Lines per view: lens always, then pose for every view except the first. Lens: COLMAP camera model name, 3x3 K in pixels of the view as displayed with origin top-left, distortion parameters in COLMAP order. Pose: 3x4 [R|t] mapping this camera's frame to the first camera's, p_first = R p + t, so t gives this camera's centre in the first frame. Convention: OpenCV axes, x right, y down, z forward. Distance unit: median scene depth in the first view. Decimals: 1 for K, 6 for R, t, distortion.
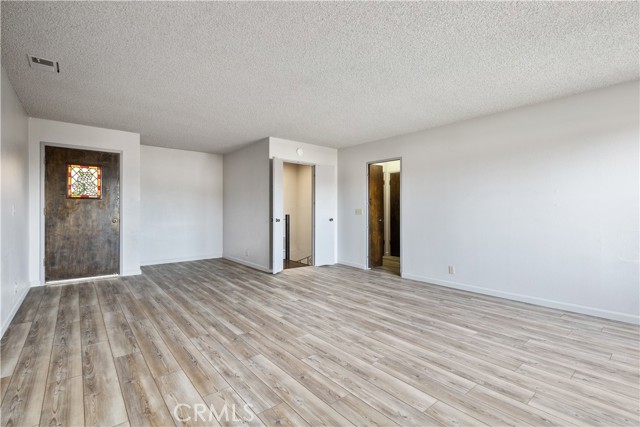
lens RADIAL K [[290.4, 0, 318.4], [0, 290.4, 211.0], [0, 0, 1]] dist [0.008315, -0.000311]
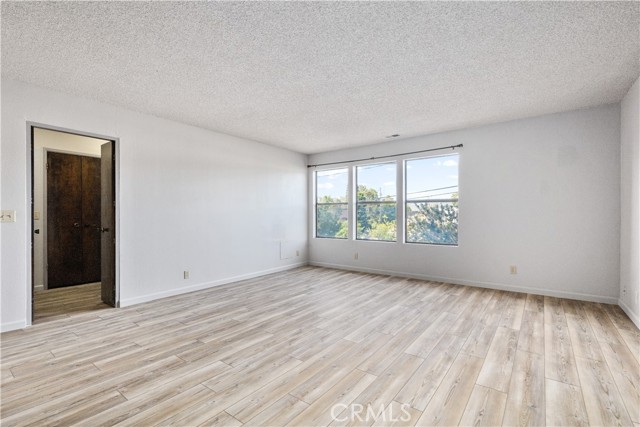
lens RADIAL K [[290.4, 0, 317.4], [0, 290.4, 213.1], [0, 0, 1]] dist [0.008315, -0.000311]
pose [[-0.216449, 0.004483, 0.976284, -0.912466], [-0.000108, 0.999989, -0.004616, 0.003000], [-0.976294, -0.001105, -0.216446, 1.218397]]
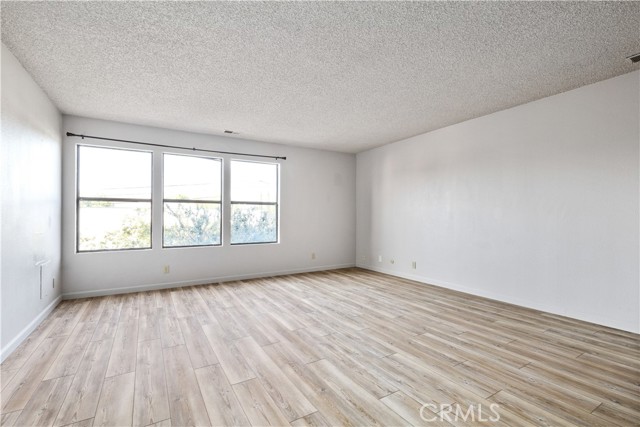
lens RADIAL K [[290.4, 0, 317.8], [0, 290.4, 217.1], [0, 0, 1]] dist [0.008315, -0.000311]
pose [[-0.986572, -0.002127, 0.163314, -0.055723], [-0.002168, 0.999998, -0.000072, 0.009481], [-0.163313, -0.000425, -0.986574, 1.940623]]
